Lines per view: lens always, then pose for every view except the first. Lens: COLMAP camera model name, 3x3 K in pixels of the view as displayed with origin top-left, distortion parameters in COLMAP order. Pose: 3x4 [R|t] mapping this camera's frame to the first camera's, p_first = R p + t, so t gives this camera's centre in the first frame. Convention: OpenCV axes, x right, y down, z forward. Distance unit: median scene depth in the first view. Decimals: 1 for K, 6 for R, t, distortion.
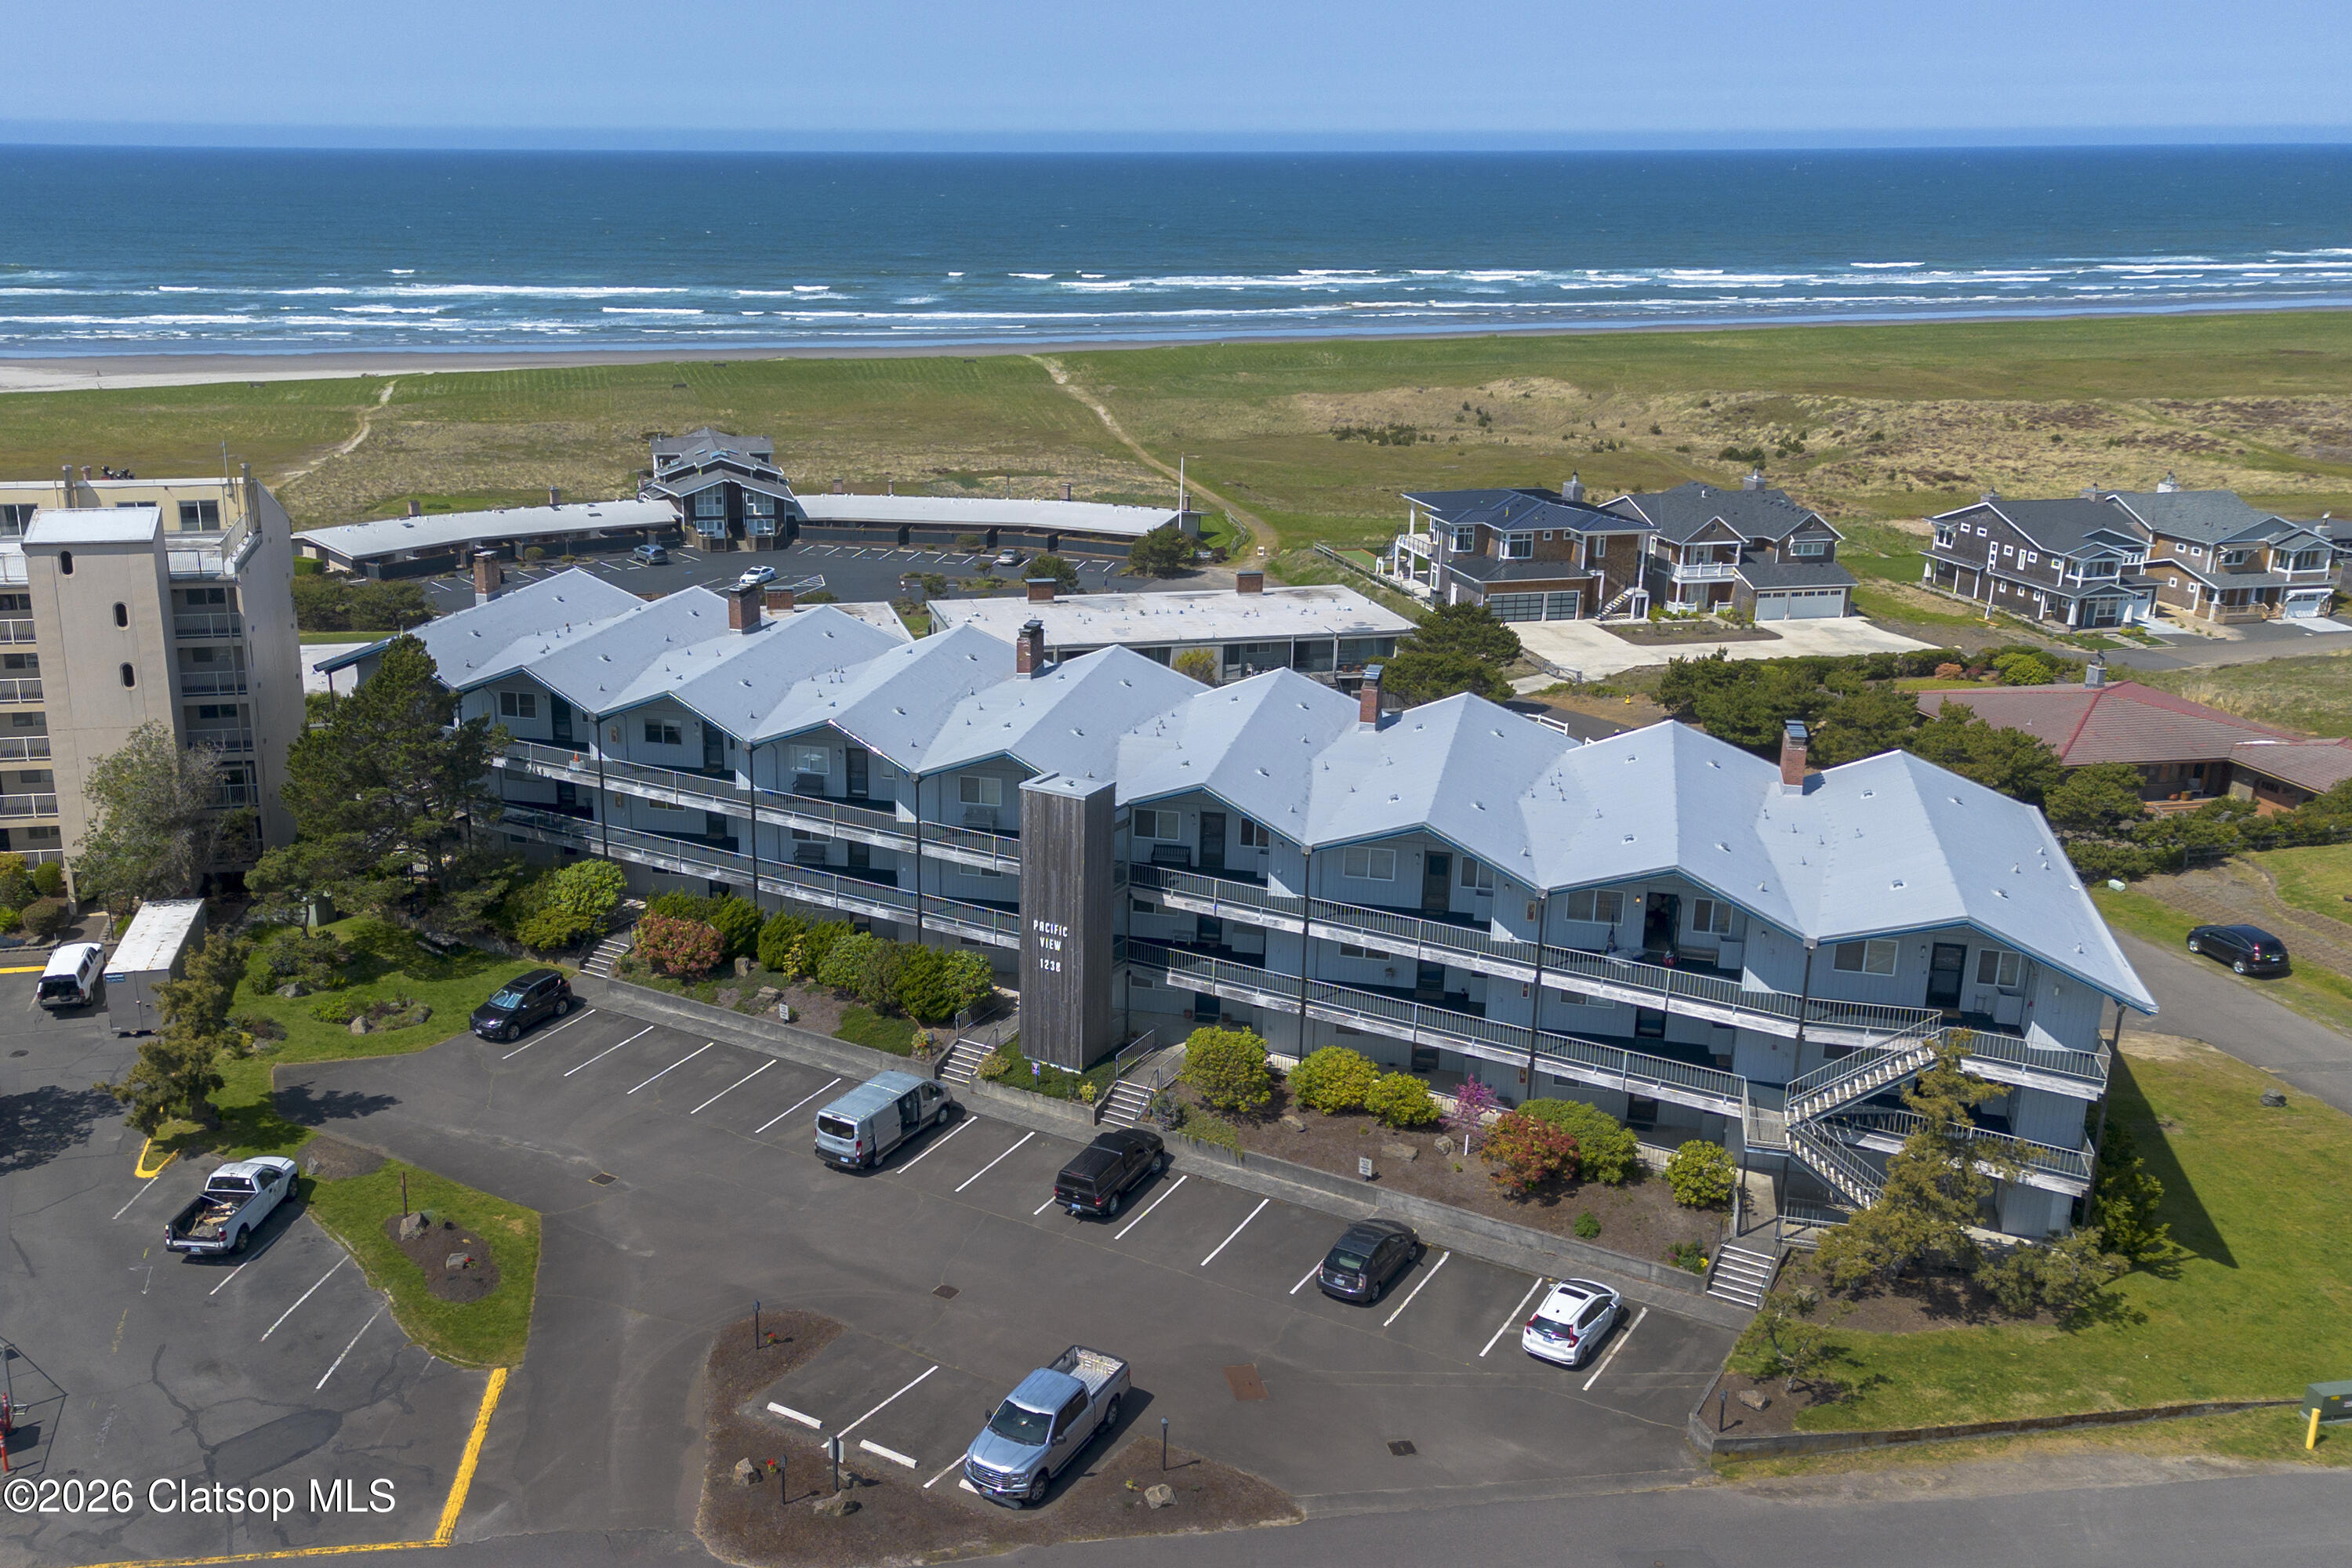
lens RADIAL K [[2091.3, 0, 1025.6], [0, 2091.3, 775.0], [0, 0, 1]] dist [0.113588, -0.117910]
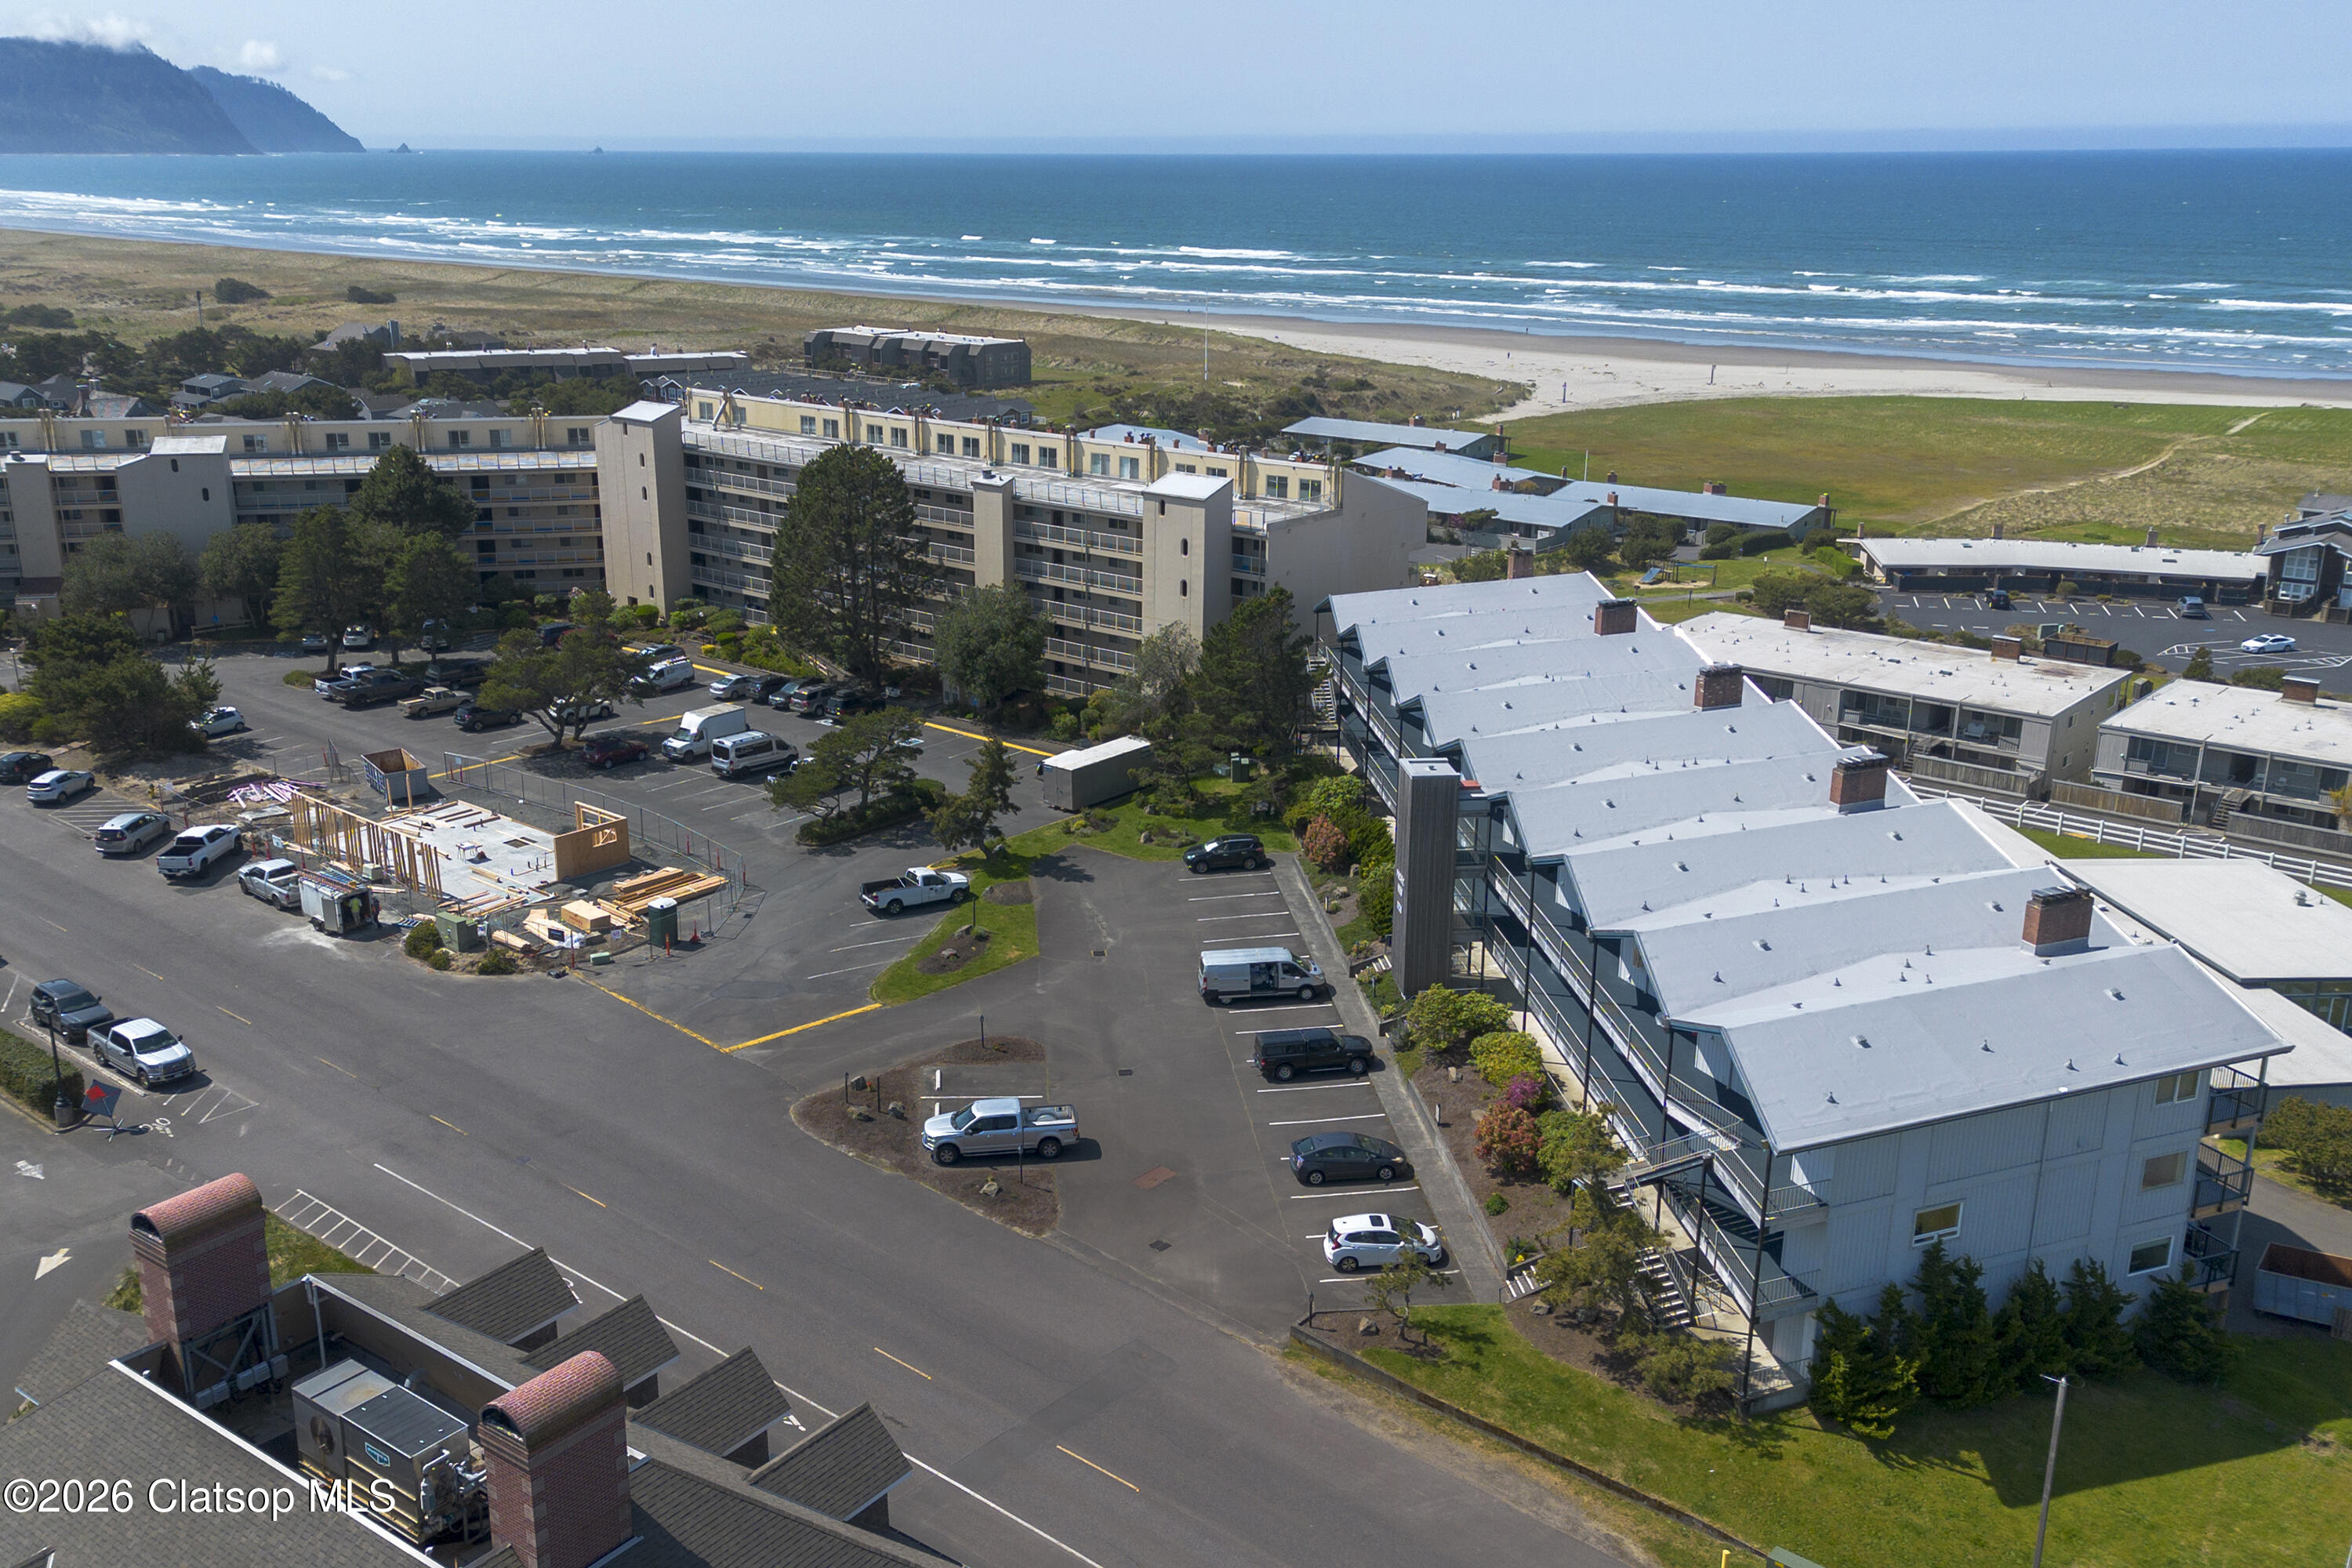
lens RADIAL K [[2073.9, 0, 1233.4], [0, 2073.9, 780.4], [0, 0, 1]] dist [0.109821, -0.156135]
pose [[0.639897, 0.222232, -0.735625, 0.711808], [-0.220600, 0.970103, 0.101175, -0.072775], [0.736116, 0.097537, 0.669790, 0.073757]]
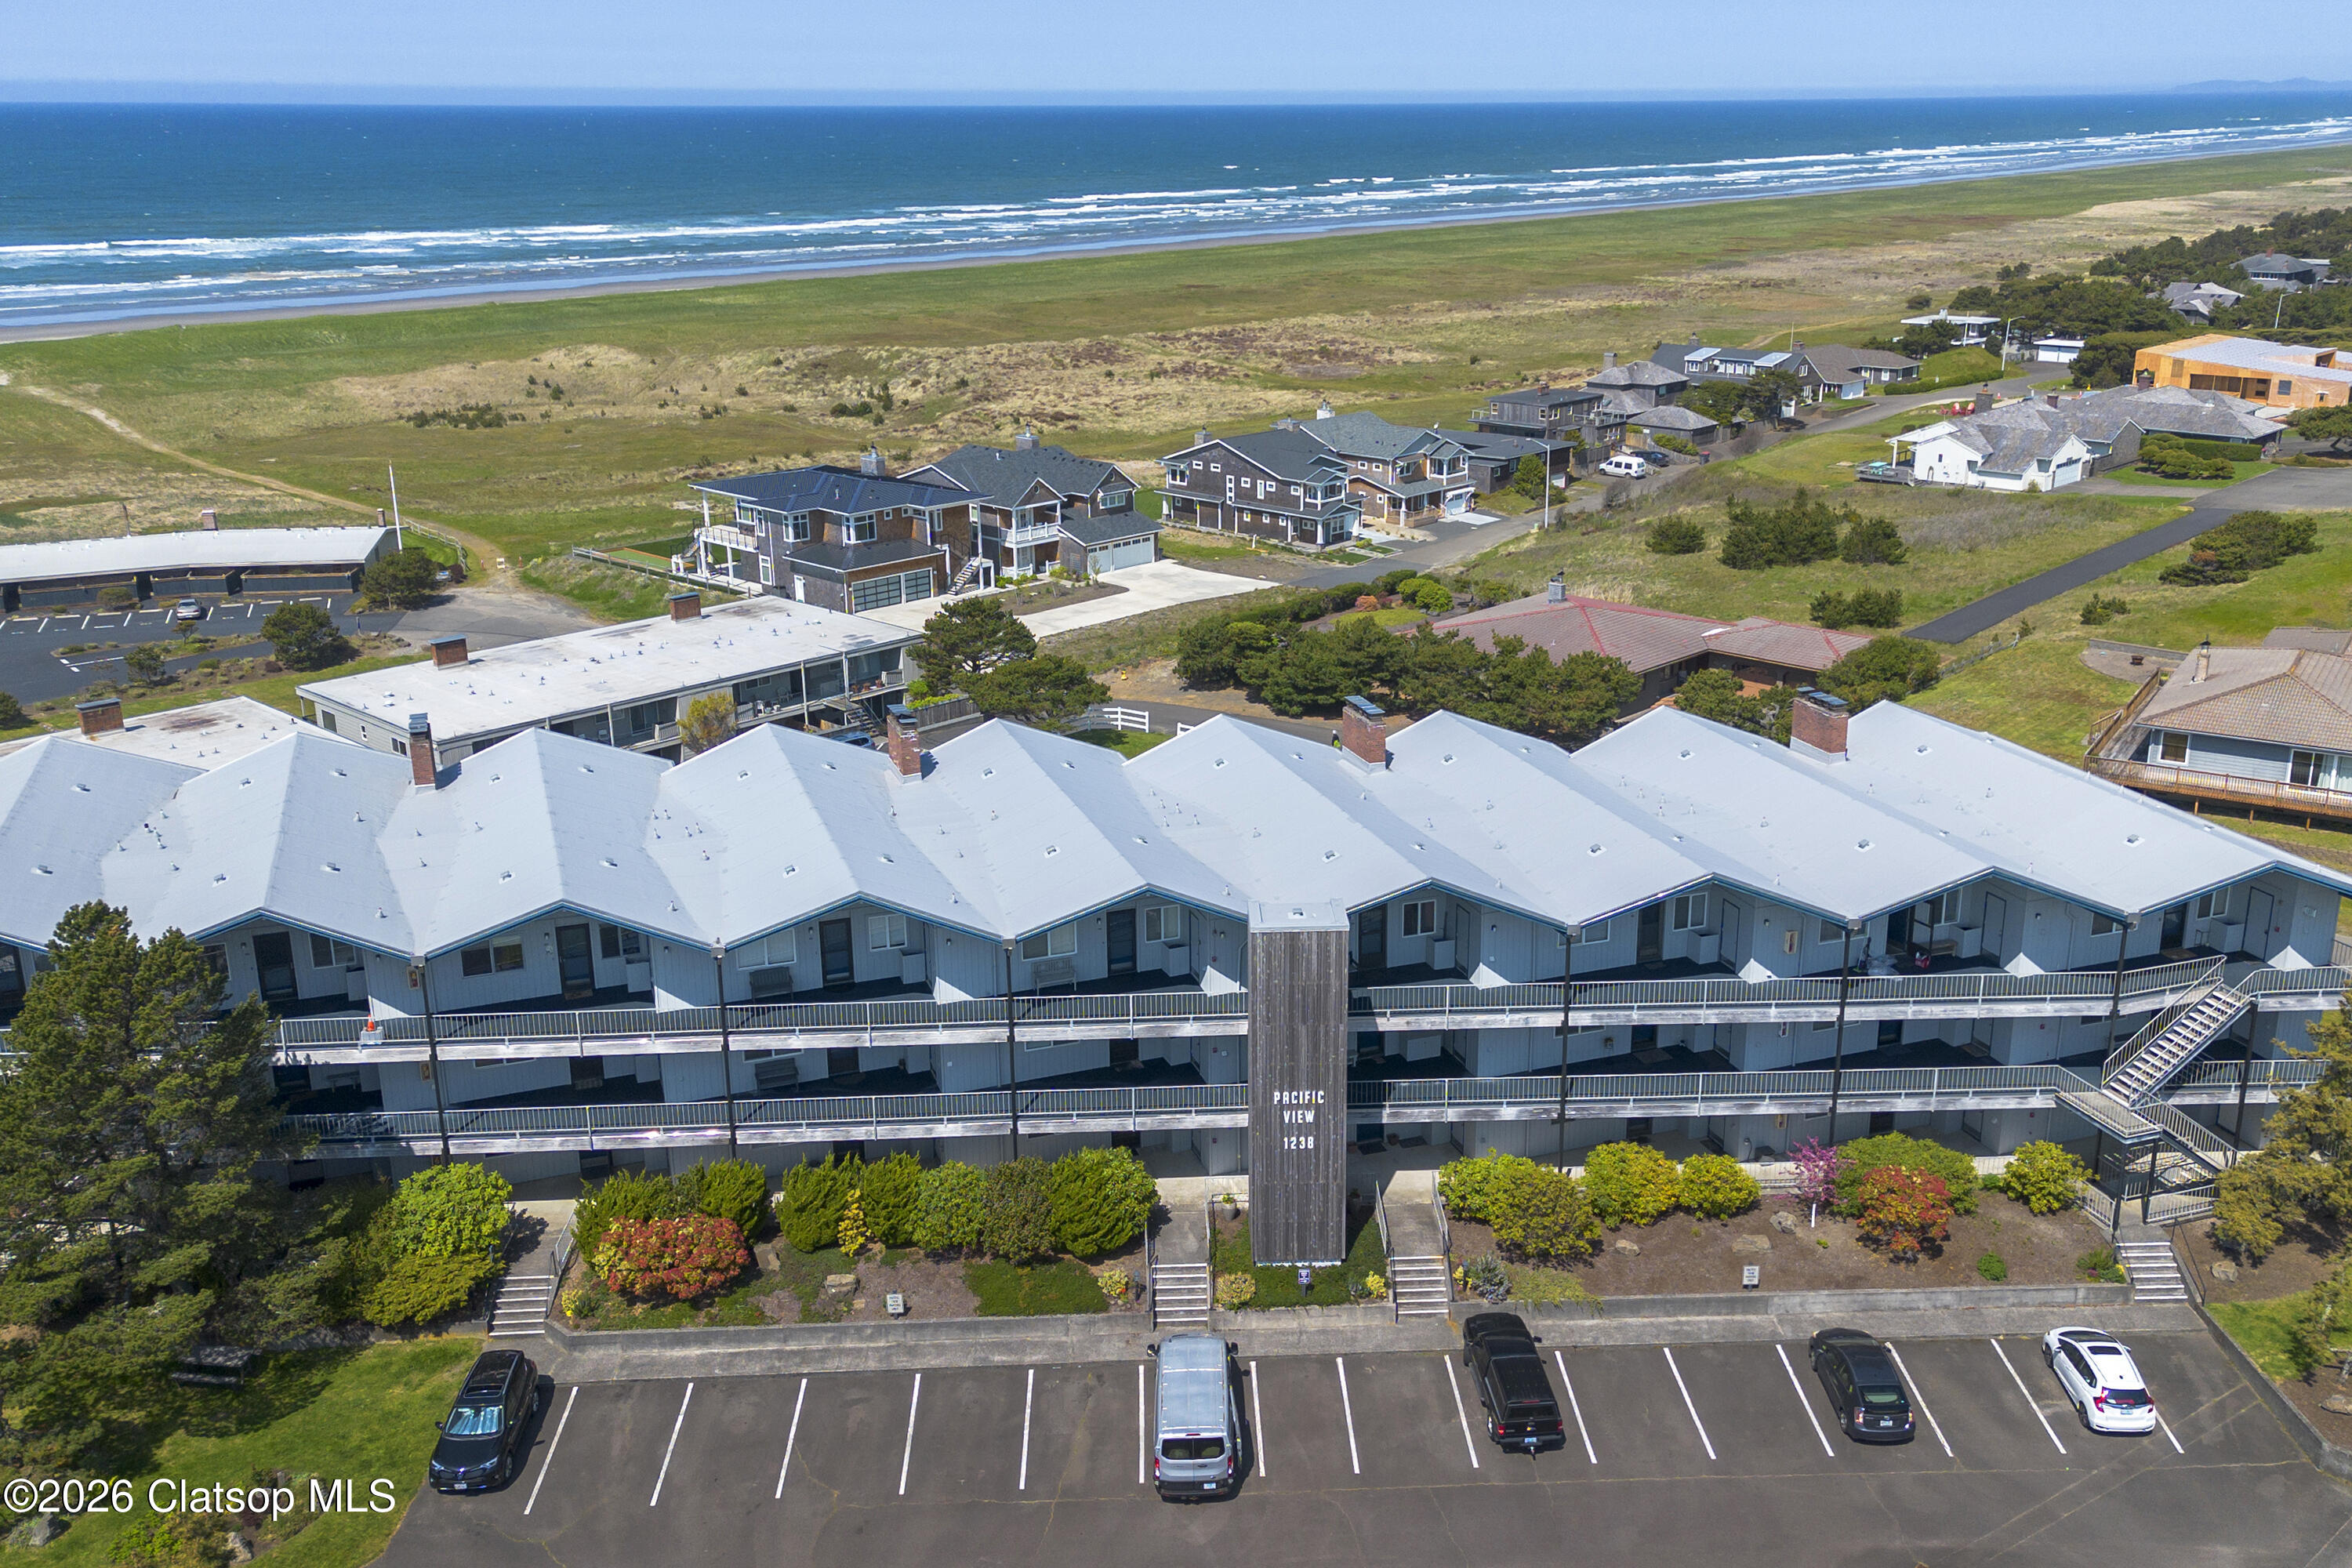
lens RADIAL K [[2073.9, 0, 1233.4], [0, 2073.9, 780.4], [0, 0, 1]] dist [0.109821, -0.156135]
pose [[0.820218, -0.183641, 0.541773, -0.341123], [0.170293, 0.982518, 0.075221, -0.088531], [-0.546115, 0.030562, 0.837152, 0.300080]]
